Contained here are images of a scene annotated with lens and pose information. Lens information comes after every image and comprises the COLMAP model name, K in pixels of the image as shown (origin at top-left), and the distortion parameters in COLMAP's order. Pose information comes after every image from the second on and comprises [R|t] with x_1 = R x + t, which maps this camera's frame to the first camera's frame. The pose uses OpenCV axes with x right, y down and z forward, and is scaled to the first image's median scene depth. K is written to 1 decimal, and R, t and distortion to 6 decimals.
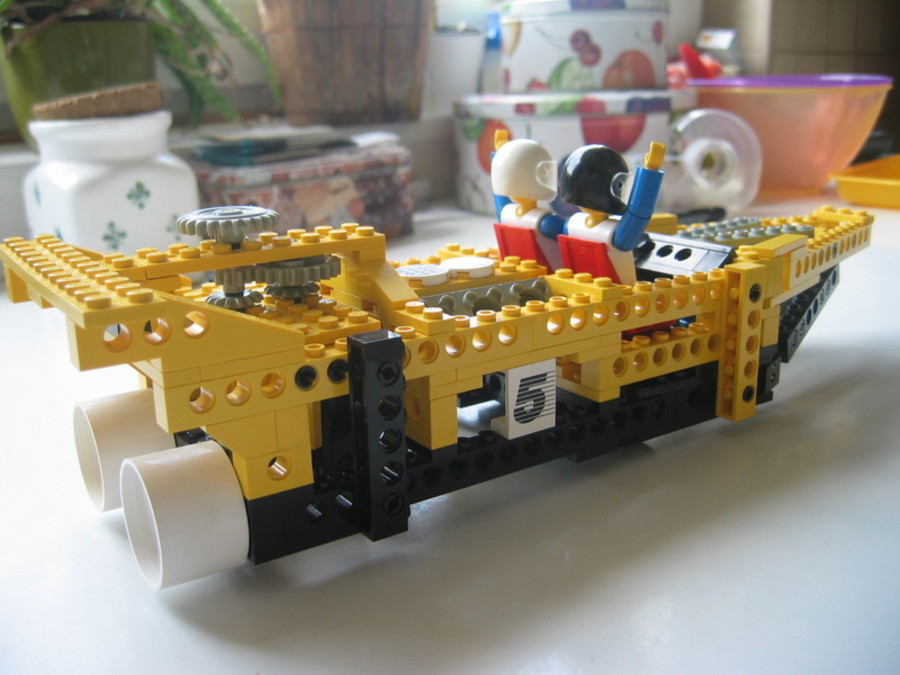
lens RADIAL K [[919.4, 0, 450.0], [0, 919.4, 337.5], [0, 0, 1]] dist [-0.120738, 0.056438]
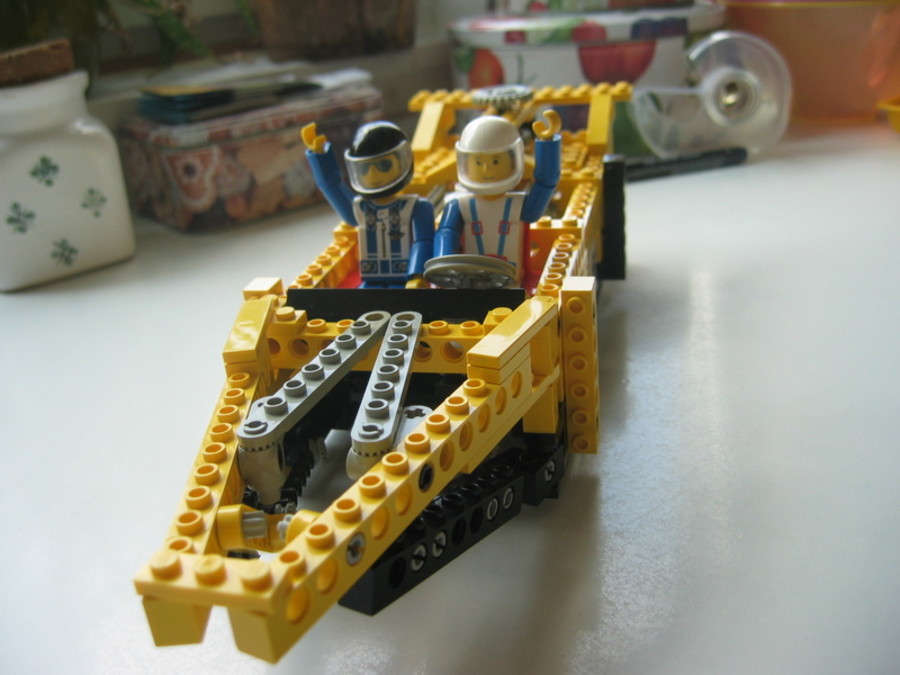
lens RADIAL K [[919.4, 0, 450.0], [0, 919.4, 337.5], [0, 0, 1]] dist [-0.120738, 0.056438]
pose [[0.994295, 0.000759, -0.106660, 0.114360], [0.011692, 0.993174, 0.116059, -0.067109], [0.106020, -0.116644, 0.987499, 0.100790]]
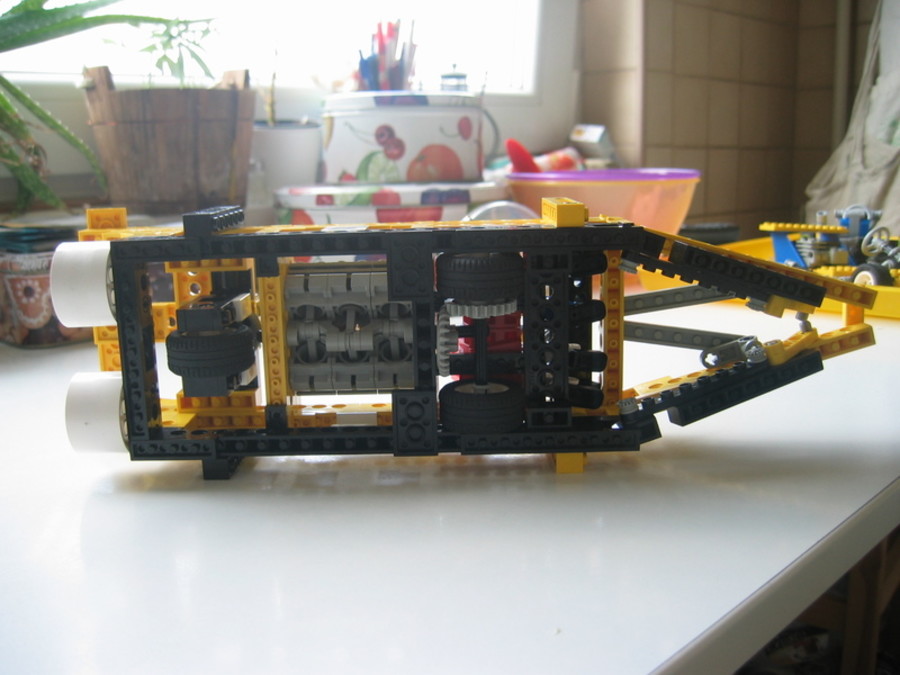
lens RADIAL K [[919.4, 0, 450.0], [0, 919.4, 337.5], [0, 0, 1]] dist [-0.120738, 0.056438]
pose [[0.999340, 0.010643, 0.034740, 0.191706], [-0.007344, 0.995570, -0.093739, 0.001063], [-0.035584, 0.093422, 0.994991, -0.024509]]
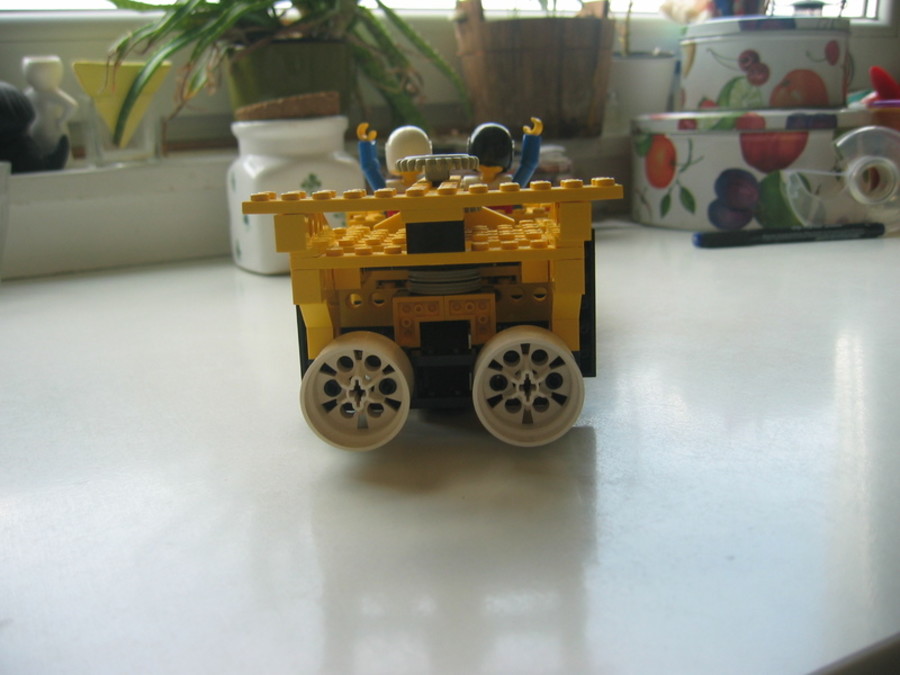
lens RADIAL K [[919.4, 0, 450.0], [0, 919.4, 337.5], [0, 0, 1]] dist [-0.120738, 0.056438]
pose [[0.957347, 0.066505, -0.281182, 0.131435], [-0.078295, 0.996451, -0.030895, 0.047140], [0.278129, 0.051592, 0.959157, -0.062638]]
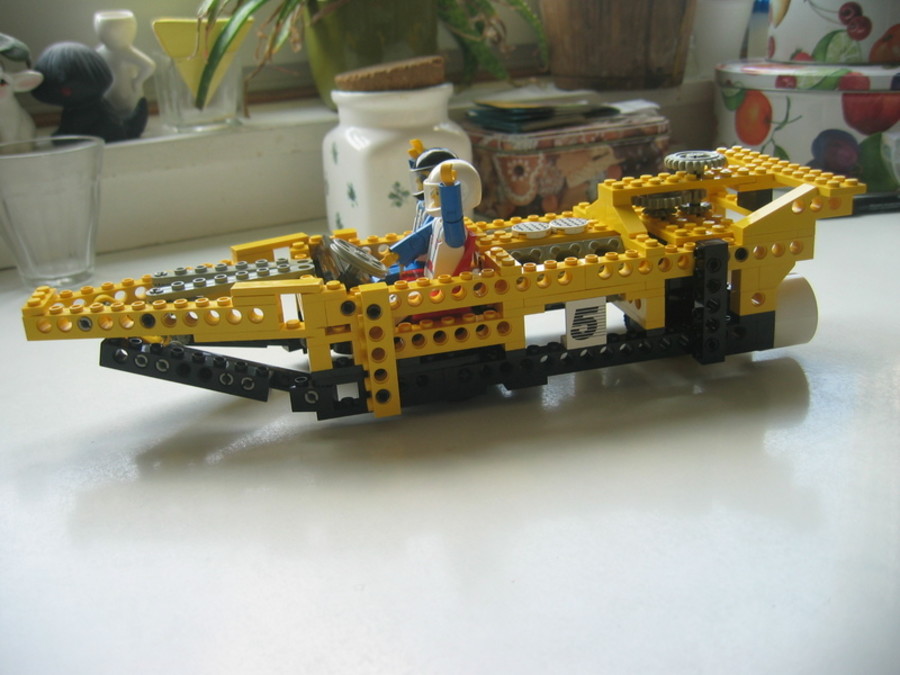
lens RADIAL K [[919.4, 0, 450.0], [0, 919.4, 337.5], [0, 0, 1]] dist [-0.120738, 0.056438]
pose [[0.962980, 0.090183, -0.254042, 0.000685], [-0.071115, 0.993985, 0.083287, -0.024701], [0.260025, -0.062138, 0.963601, -0.078651]]
